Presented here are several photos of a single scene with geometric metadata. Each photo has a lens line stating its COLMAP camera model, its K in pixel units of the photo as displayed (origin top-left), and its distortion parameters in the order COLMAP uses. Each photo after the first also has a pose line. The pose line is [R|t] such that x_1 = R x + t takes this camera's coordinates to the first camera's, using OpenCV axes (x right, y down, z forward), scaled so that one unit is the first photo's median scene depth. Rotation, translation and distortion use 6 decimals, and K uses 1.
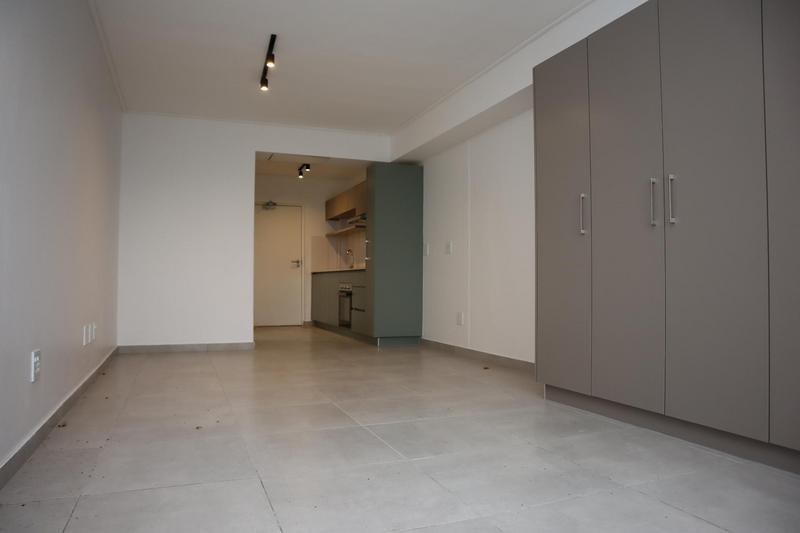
lens RADIAL K [[554.7, 0, 400.0], [0, 554.7, 266.5], [0, 0, 1]] dist [-0.120725, 0.078491]
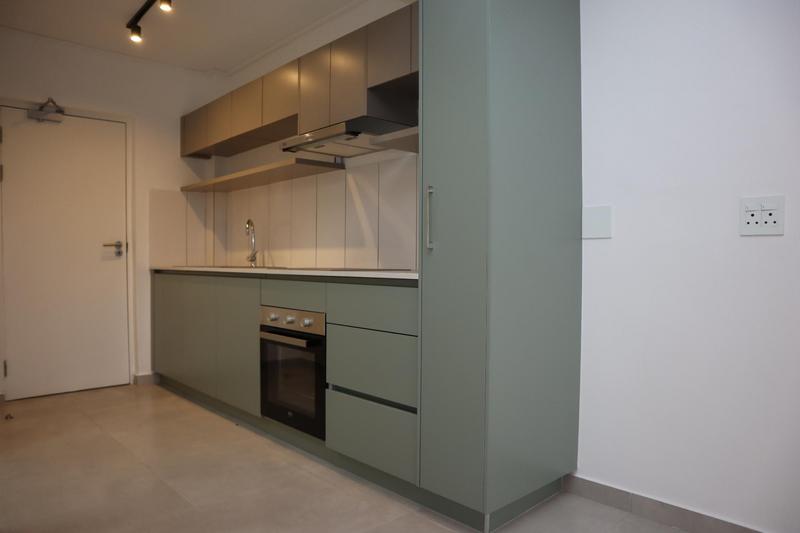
lens RADIAL K [[554.7, 0, 400.0], [0, 554.7, 266.5], [0, 0, 1]] dist [-0.120725, 0.078491]
pose [[0.932270, -0.004555, 0.361735, -0.144147], [-0.009283, 0.999290, 0.036508, -0.010320], [-0.361644, -0.037393, 0.931566, 0.563238]]
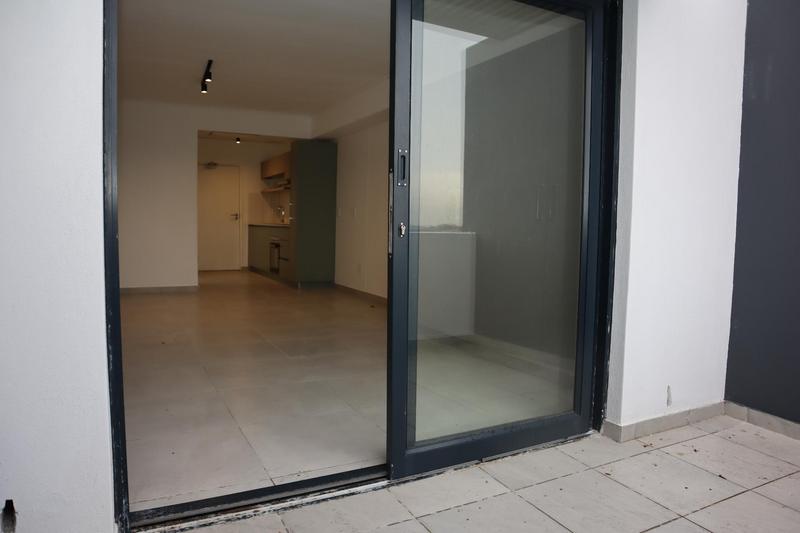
lens RADIAL K [[554.7, 0, 400.0], [0, 554.7, 266.5], [0, 0, 1]] dist [-0.120725, 0.078491]
pose [[0.995388, 0.011320, 0.095255, 0.052466], [-0.021399, 0.994194, 0.105456, -0.033265], [-0.093509, -0.107008, 0.989851, -0.195826]]
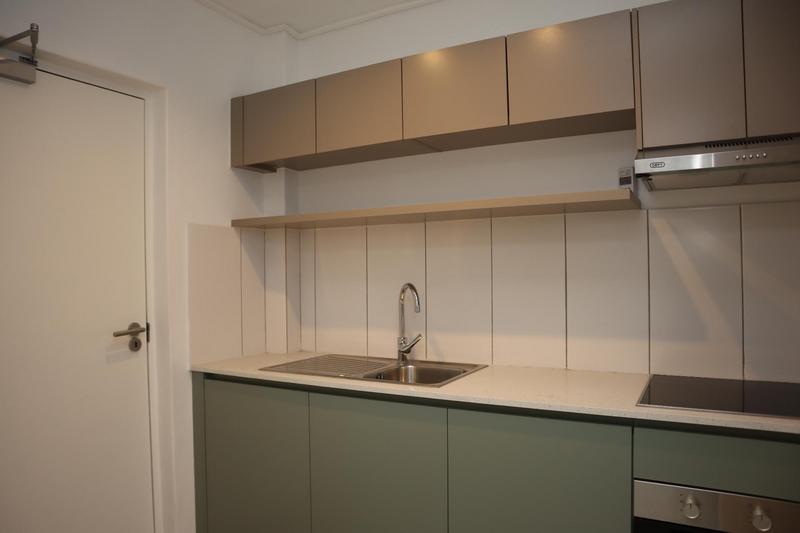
lens RADIAL K [[554.7, 0, 400.0], [0, 554.7, 266.5], [0, 0, 1]] dist [-0.120725, 0.078491]
pose [[0.784044, -0.000176, 0.620705, -0.263949], [-0.003421, 0.999984, 0.004604, -0.040993], [-0.620696, -0.005733, 0.784031, 0.831184]]
